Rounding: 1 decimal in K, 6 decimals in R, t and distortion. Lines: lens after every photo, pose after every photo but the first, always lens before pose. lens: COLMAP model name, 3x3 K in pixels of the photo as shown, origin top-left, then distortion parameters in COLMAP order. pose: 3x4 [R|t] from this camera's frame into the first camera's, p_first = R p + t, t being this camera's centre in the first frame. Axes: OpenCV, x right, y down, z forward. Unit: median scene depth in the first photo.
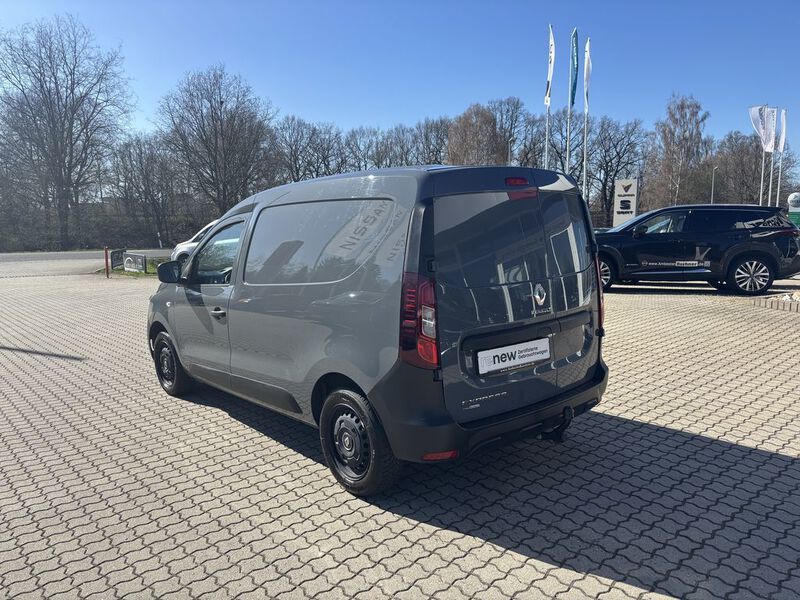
lens RADIAL K [[602.9, 0, 399.0], [0, 602.9, 296.0], [0, 0, 1]] dist [0.043268, -0.035557]
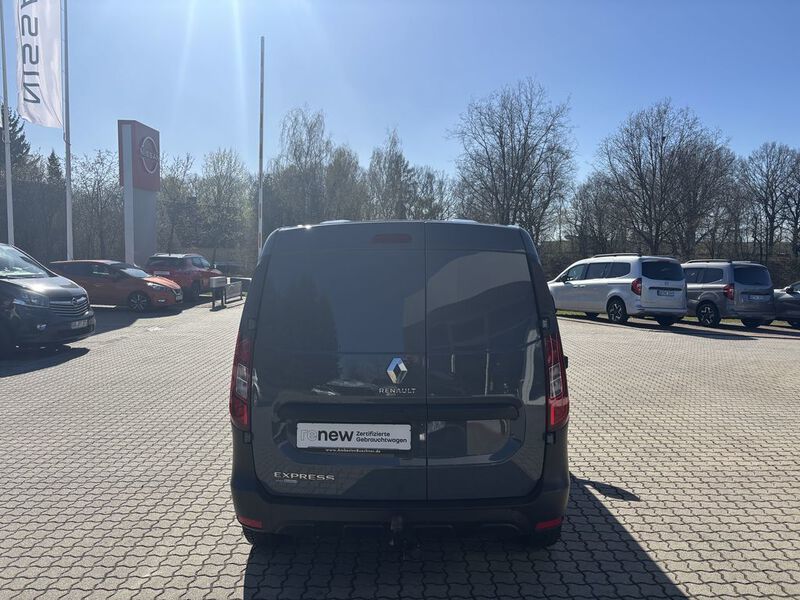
lens RADIAL K [[602.9, 0, 393.8], [0, 602.9, 295.6], [0, 0, 1]] dist [0.043268, -0.035557]
pose [[0.753531, 0.065622, -0.654129, 0.746917], [-0.106468, 0.994052, -0.022925, -0.084843], [0.648734, 0.086918, 0.756036, 0.340174]]
